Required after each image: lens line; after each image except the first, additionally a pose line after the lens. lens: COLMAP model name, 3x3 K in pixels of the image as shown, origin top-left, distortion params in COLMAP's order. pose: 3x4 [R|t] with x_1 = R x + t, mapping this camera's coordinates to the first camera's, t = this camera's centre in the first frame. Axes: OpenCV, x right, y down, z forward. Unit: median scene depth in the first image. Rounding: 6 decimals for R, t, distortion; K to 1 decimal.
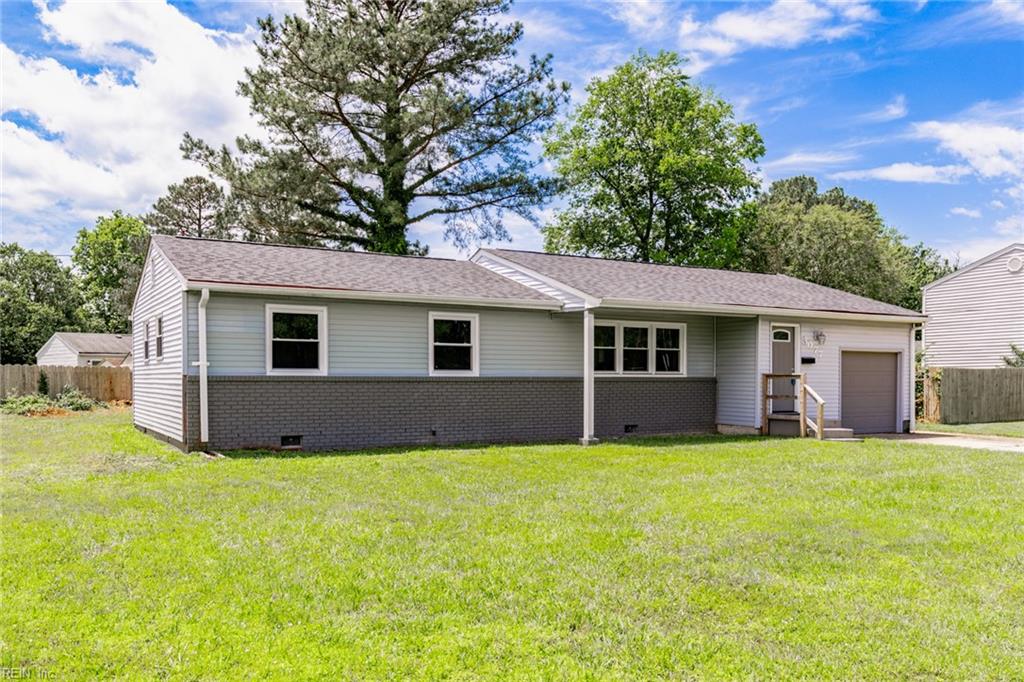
lens RADIAL K [[722.0, 0, 512.8], [0, 722.0, 333.3], [0, 0, 1]] dist [-0.013830, -0.002025]
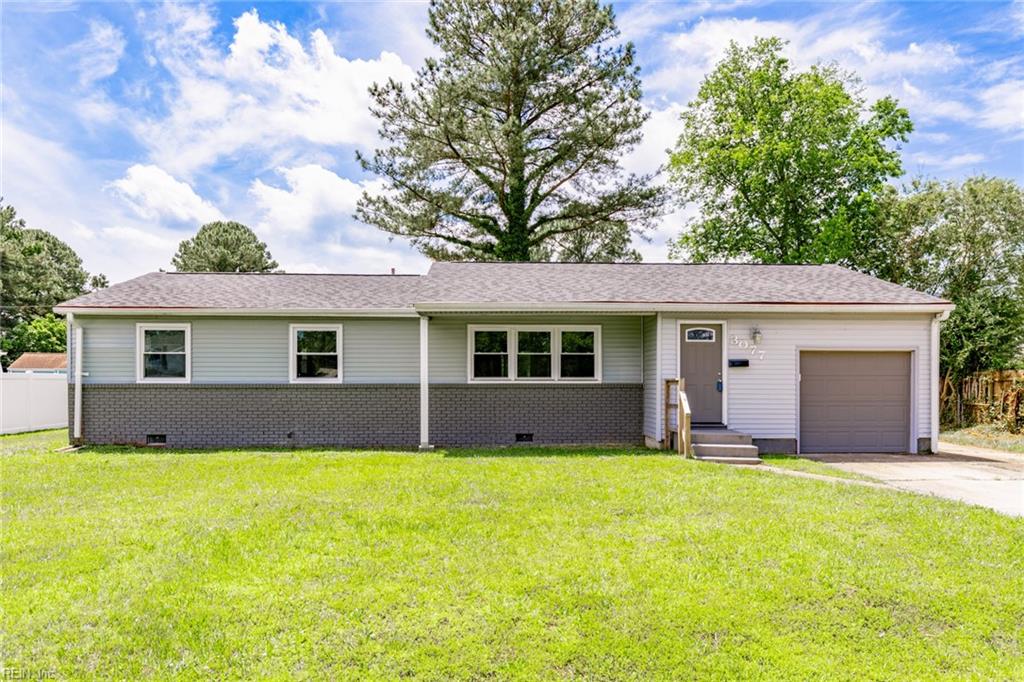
lens RADIAL K [[624.2, 0, 511.5], [0, 624.2, 351.9], [0, 0, 1]] dist [-0.000177, -0.000419]
pose [[0.914347, -0.023887, -0.404226, 0.469135], [0.027458, 0.999618, 0.003040, 0.015417], [0.404000, -0.013878, 0.914654, 0.230337]]
